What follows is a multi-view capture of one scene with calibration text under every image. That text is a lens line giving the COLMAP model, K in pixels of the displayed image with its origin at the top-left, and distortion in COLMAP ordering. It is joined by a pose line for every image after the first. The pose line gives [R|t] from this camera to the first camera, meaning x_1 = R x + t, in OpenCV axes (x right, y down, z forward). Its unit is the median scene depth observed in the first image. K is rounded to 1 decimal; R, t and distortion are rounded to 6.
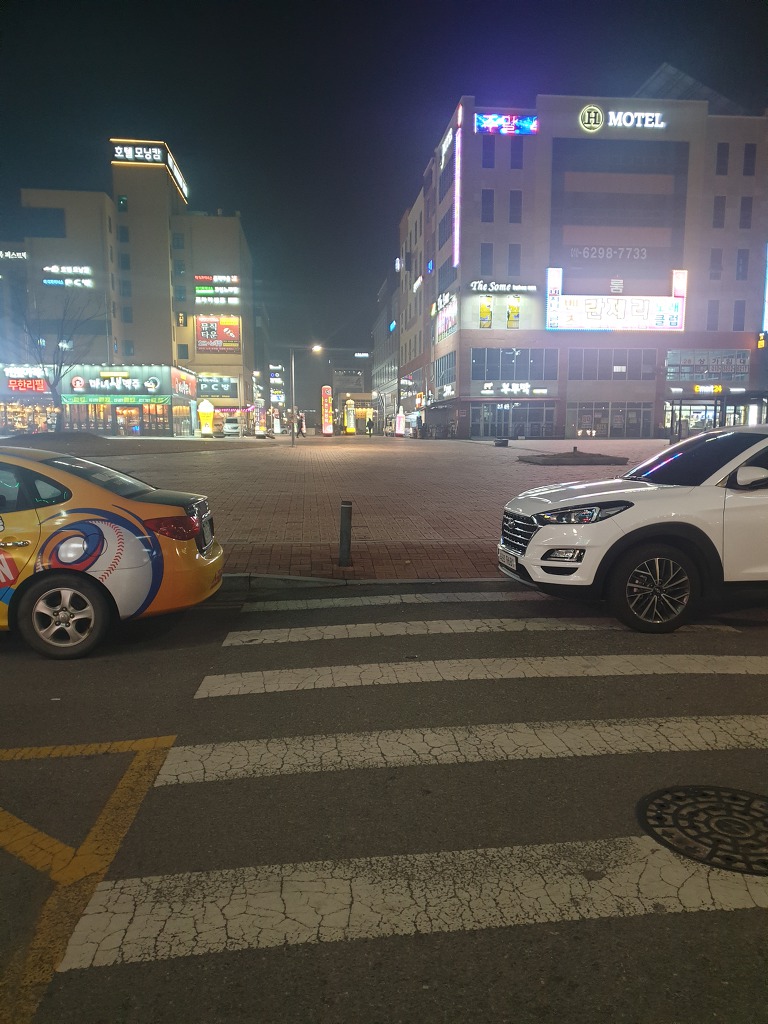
lens RADIAL K [[780.1, 0, 386.5], [0, 780.1, 535.2], [0, 0, 1]] dist [0.020734, 0.002630]
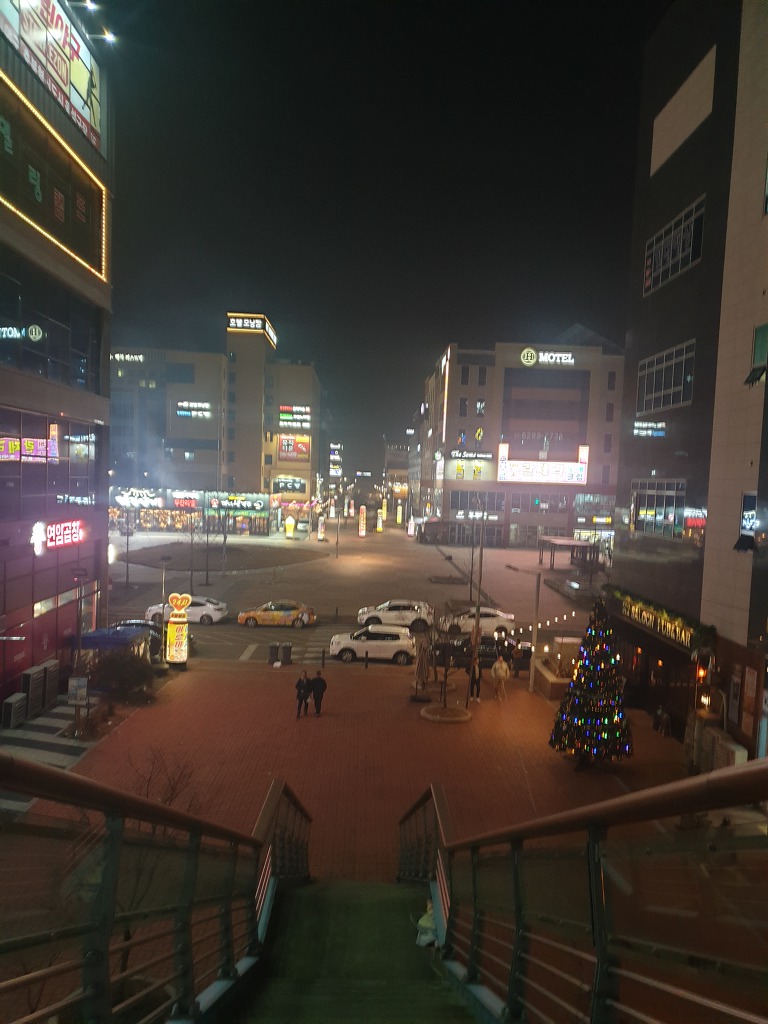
lens RADIAL K [[794.7, 0, 384.5], [0, 794.7, 543.0], [0, 0, 1]] dist [0.085109, -0.108754]
pose [[0.996372, 0.041959, -0.074040, 0.095790], [-0.046205, 0.997328, -0.056593, -0.027660], [0.071467, 0.059809, 0.995648, -0.654733]]
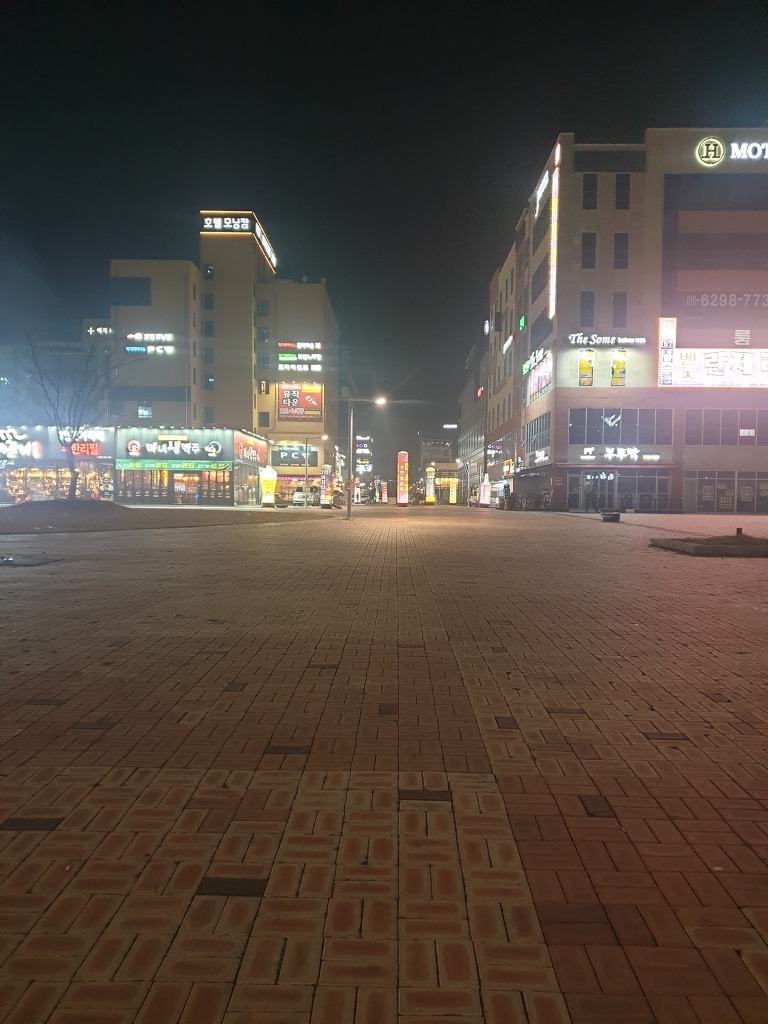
lens RADIAL K [[770.3, 0, 394.8], [0, 770.3, 525.1], [0, 0, 1]] dist [0.082500, -0.080771]
pose [[0.994385, 0.013612, -0.104940, 0.007798], [-0.024298, 0.994565, -0.101240, -0.017362], [0.102991, 0.103221, 0.989312, 0.134650]]
